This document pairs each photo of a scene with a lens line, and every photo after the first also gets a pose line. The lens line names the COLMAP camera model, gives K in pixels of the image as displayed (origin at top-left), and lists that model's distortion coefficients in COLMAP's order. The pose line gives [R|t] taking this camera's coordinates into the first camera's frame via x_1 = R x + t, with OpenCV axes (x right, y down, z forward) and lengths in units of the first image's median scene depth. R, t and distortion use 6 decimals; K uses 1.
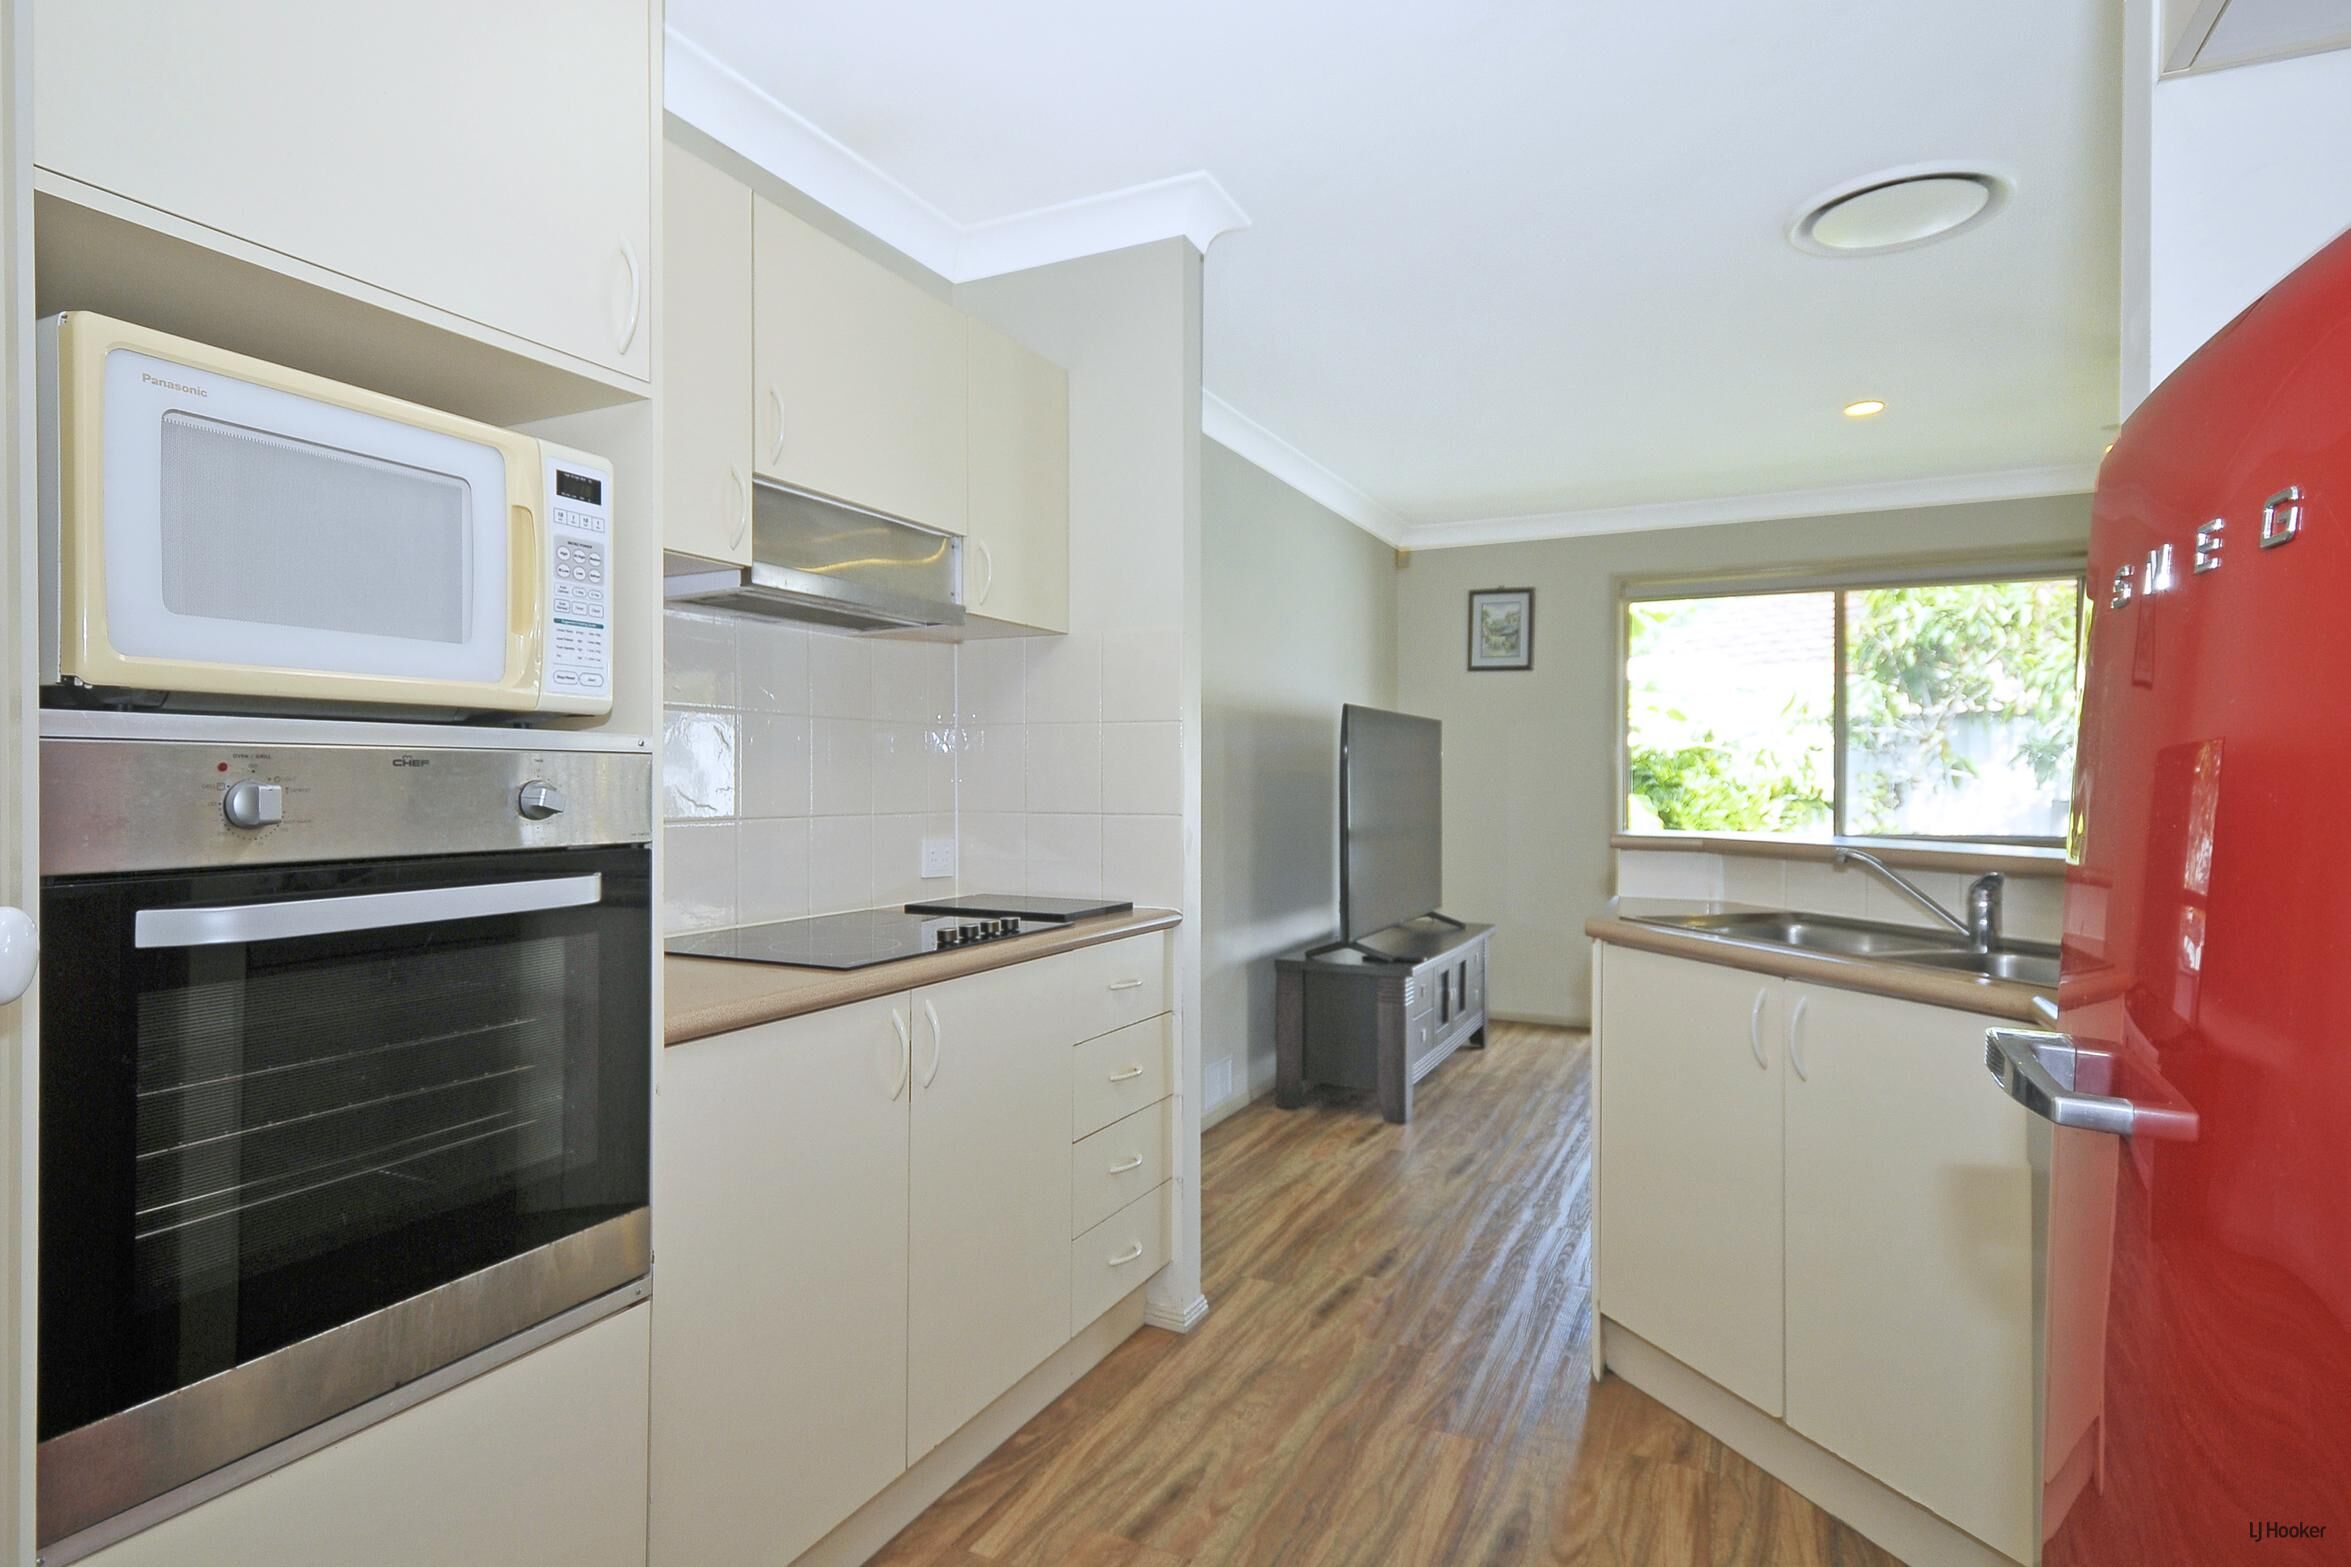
lens RADIAL K [[1283.0, 0, 1165.5], [0, 1283.0, 773.7], [0, 0, 1]] dist [0.008346, -0.000153]
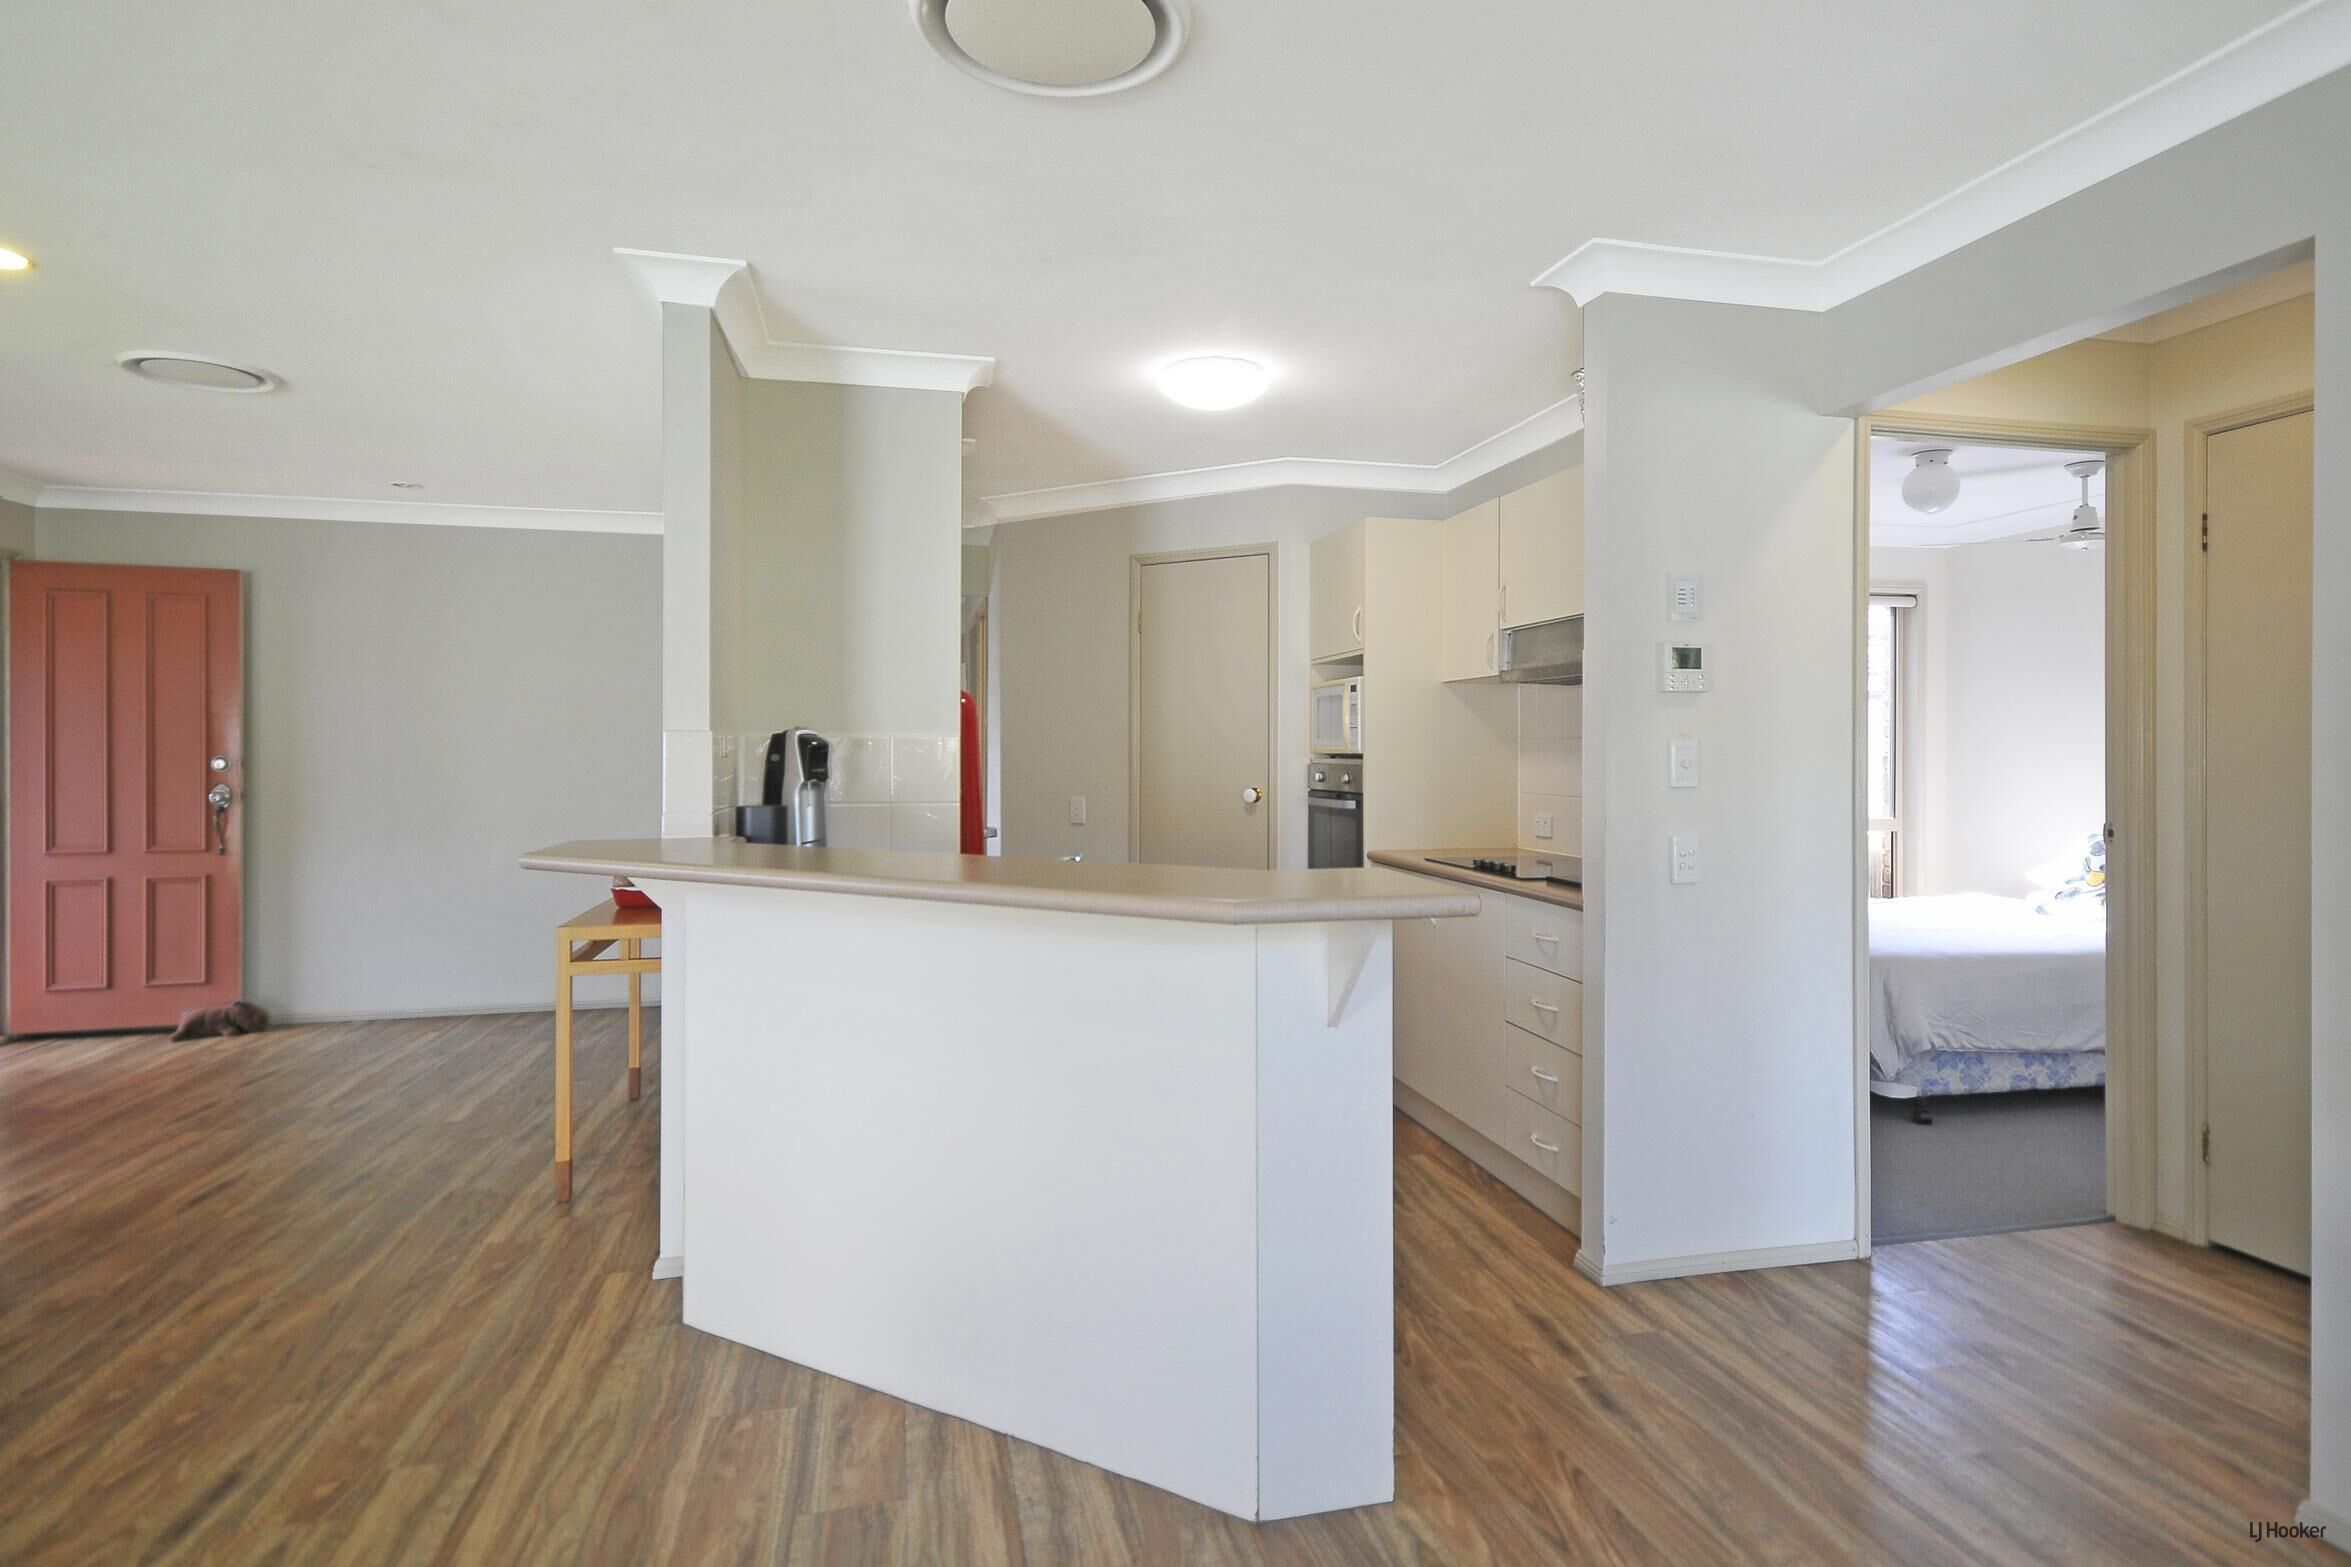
lens RADIAL K [[1236.3, 0, 1186.6], [0, 1236.3, 765.4], [0, 0, 1]] dist [-0.000468, -0.000882]
pose [[-0.778280, 0.010560, -0.627829, 0.931409], [0.004267, 0.999924, 0.011529, -0.021133], [0.627903, 0.006294, -0.778266, 1.574626]]
